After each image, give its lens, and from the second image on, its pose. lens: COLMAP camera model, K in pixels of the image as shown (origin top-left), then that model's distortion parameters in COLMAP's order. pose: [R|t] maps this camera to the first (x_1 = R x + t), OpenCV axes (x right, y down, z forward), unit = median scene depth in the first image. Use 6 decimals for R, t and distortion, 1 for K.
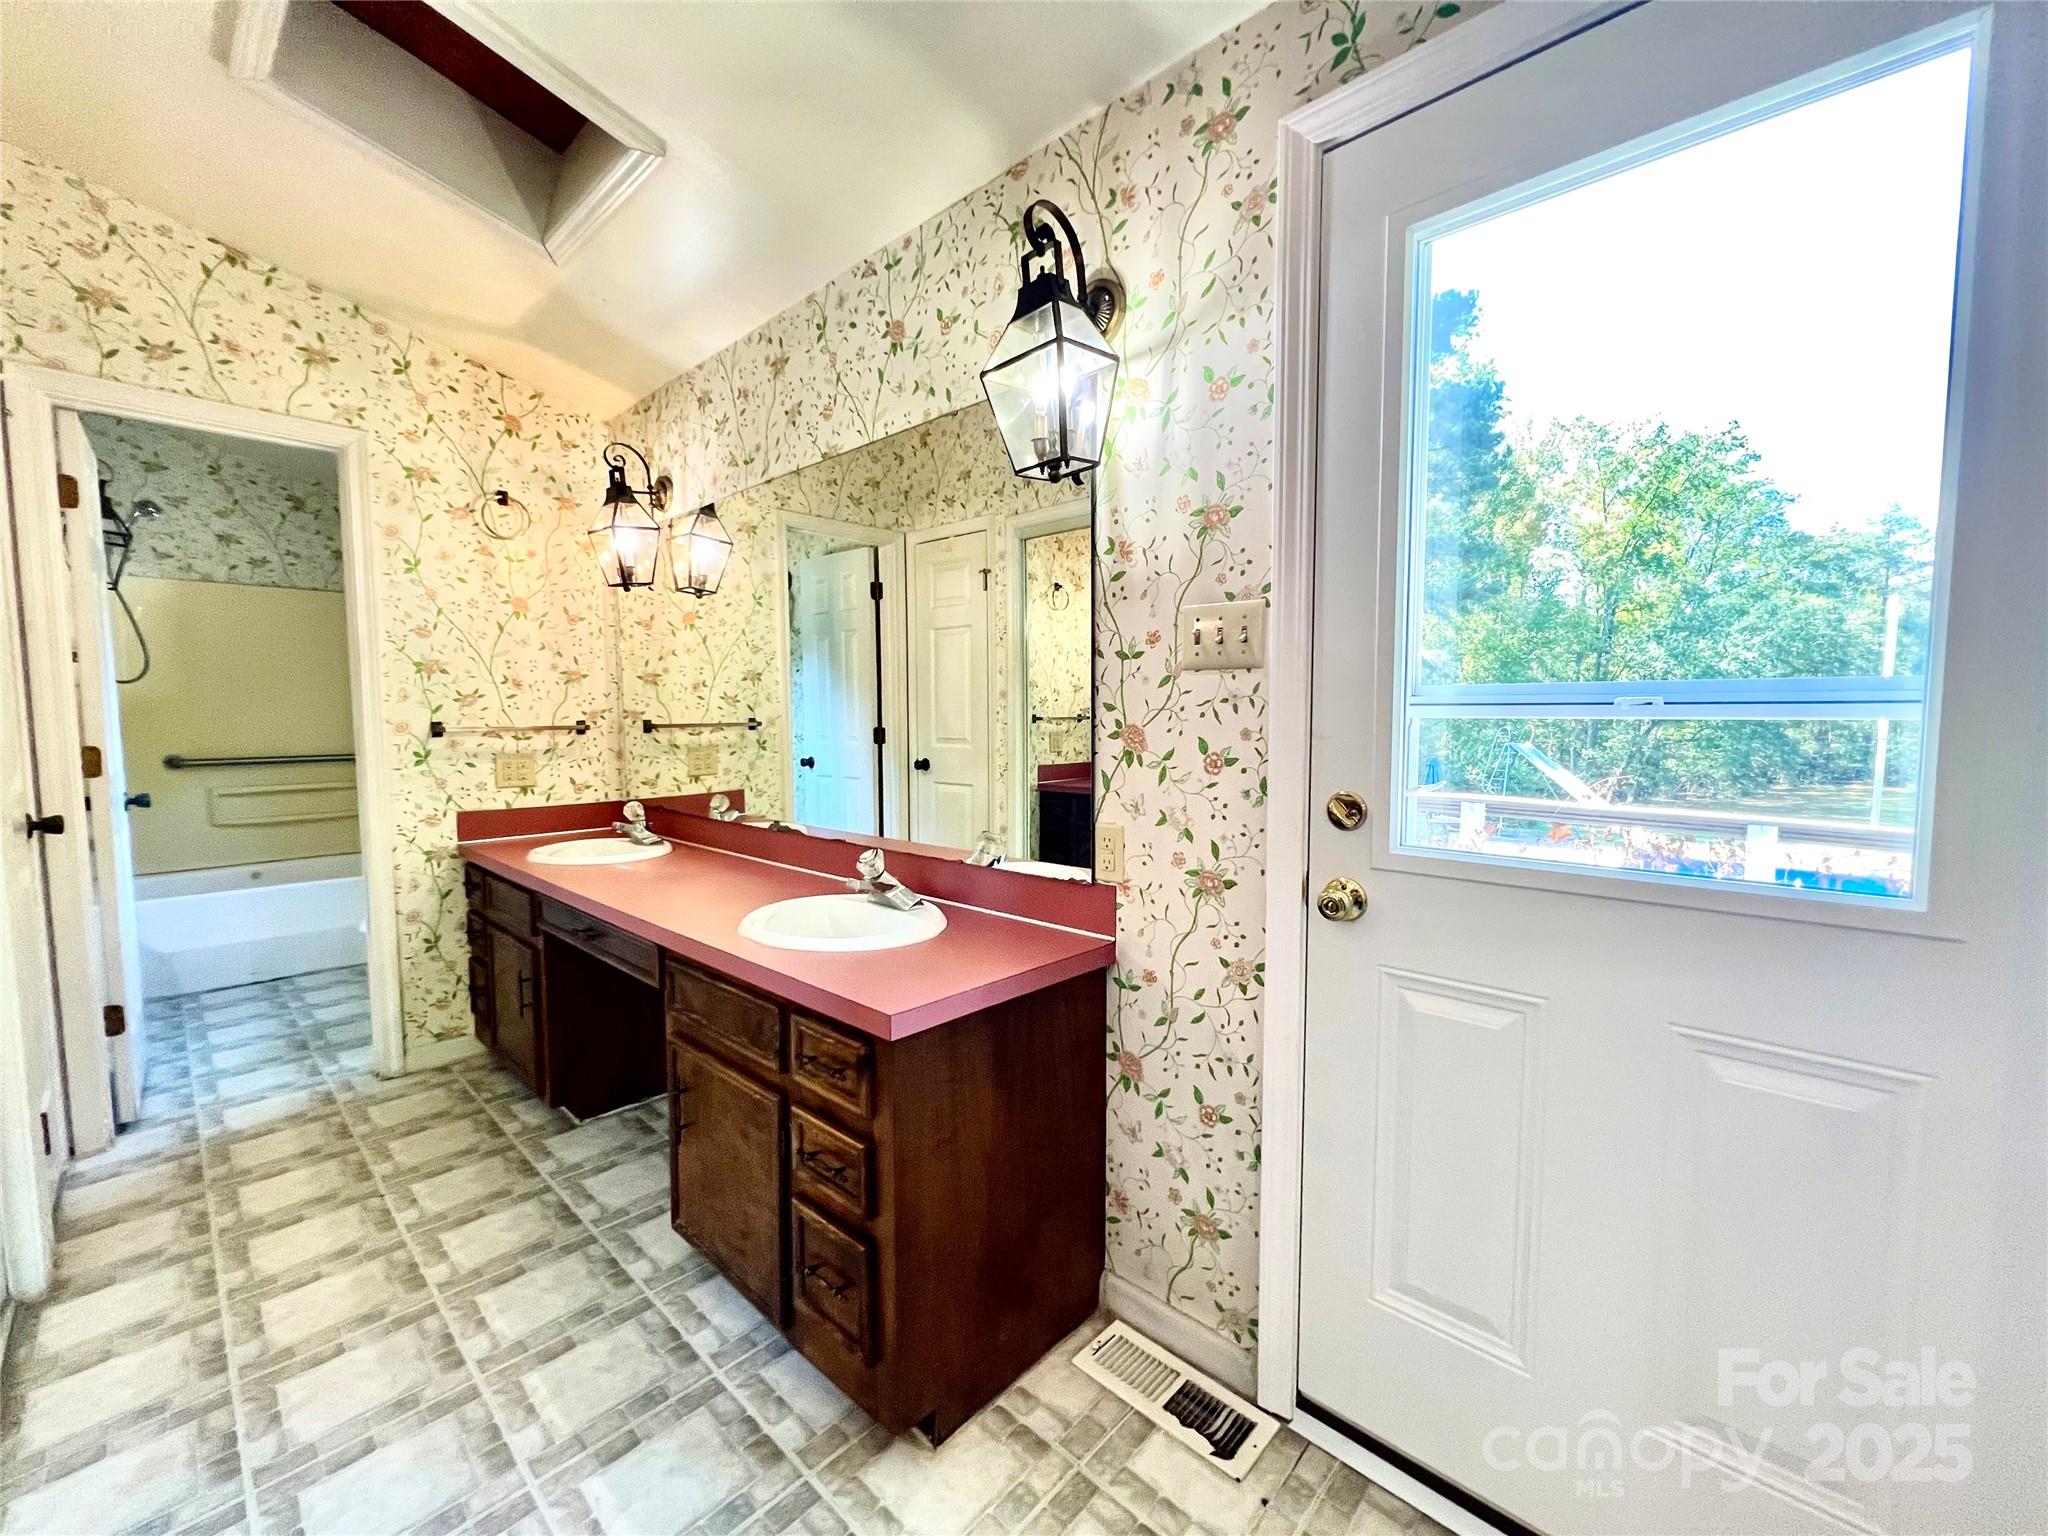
lens RADIAL K [[822.4, 0, 1024.0], [0, 822.4, 768.0], [0, 0, 1]] dist [-0.000890, -0.000059]
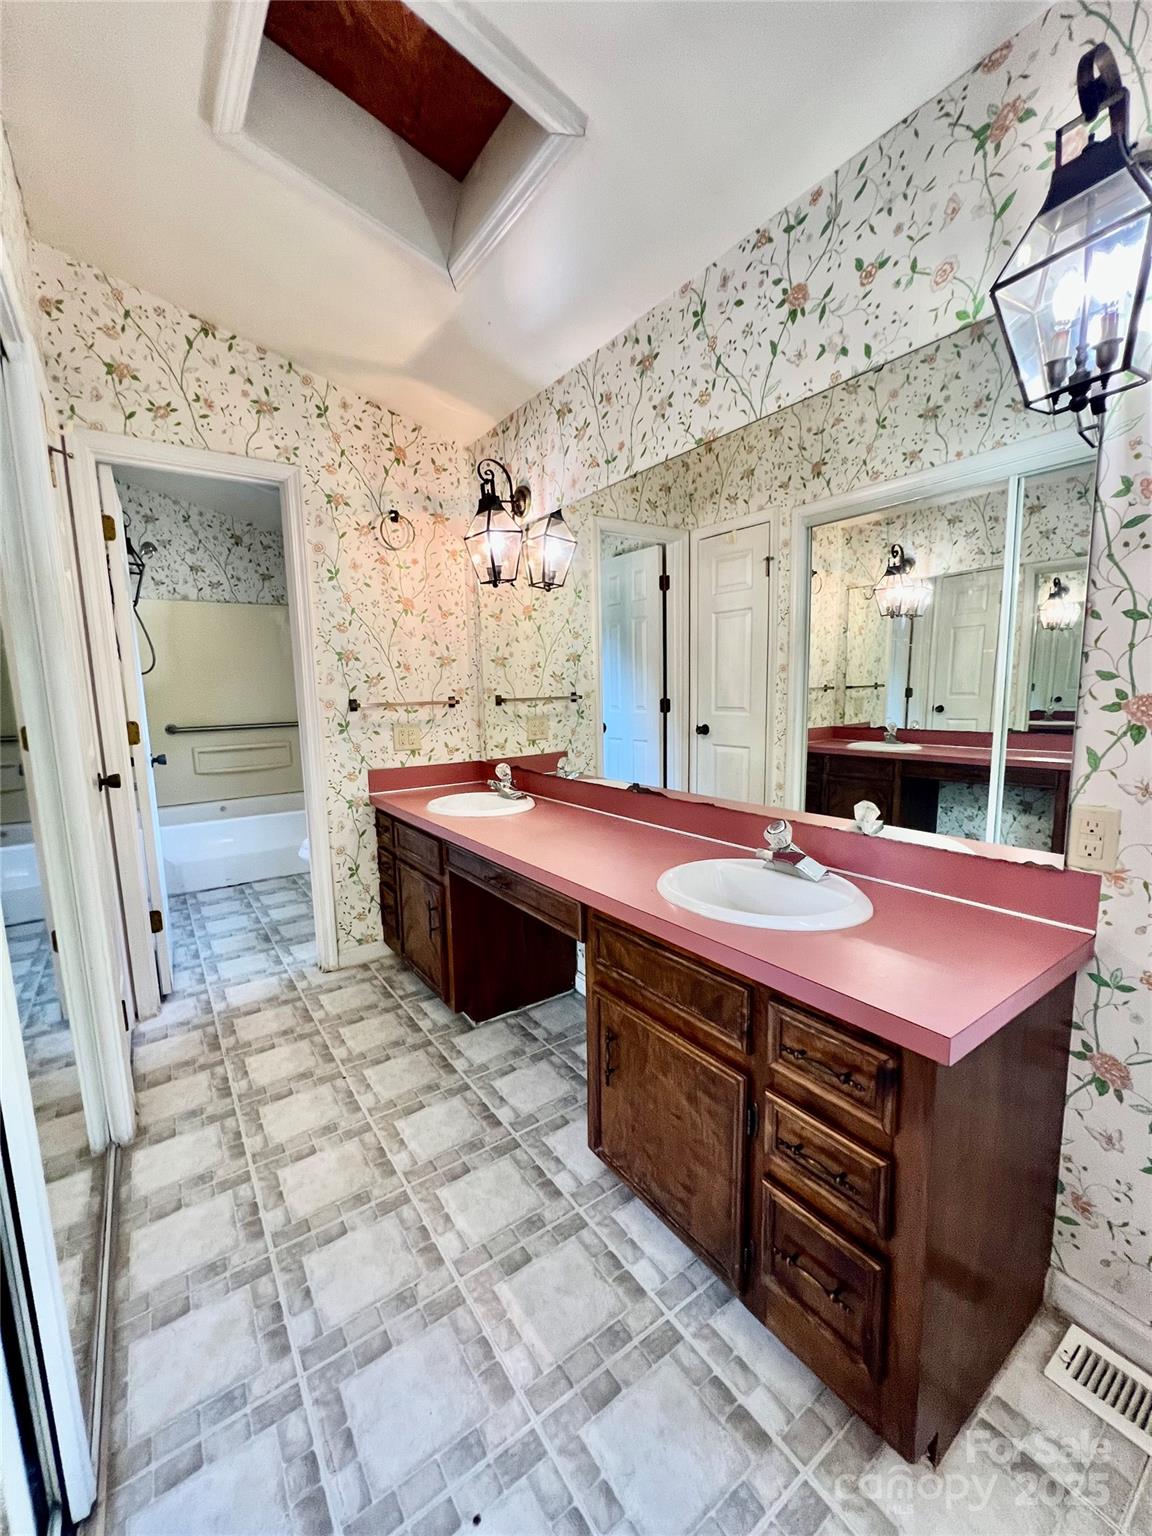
lens RADIAL K [[619.5, 0, 576.0], [0, 619.5, 768.0], [0, 0, 1]] dist [-0.002254, 0.000987]
pose [[0.978486, 0.010129, -0.206066, -0.192811], [0.003395, 0.997869, 0.065168, -0.012261], [0.206286, -0.064465, 0.976366, 0.139421]]
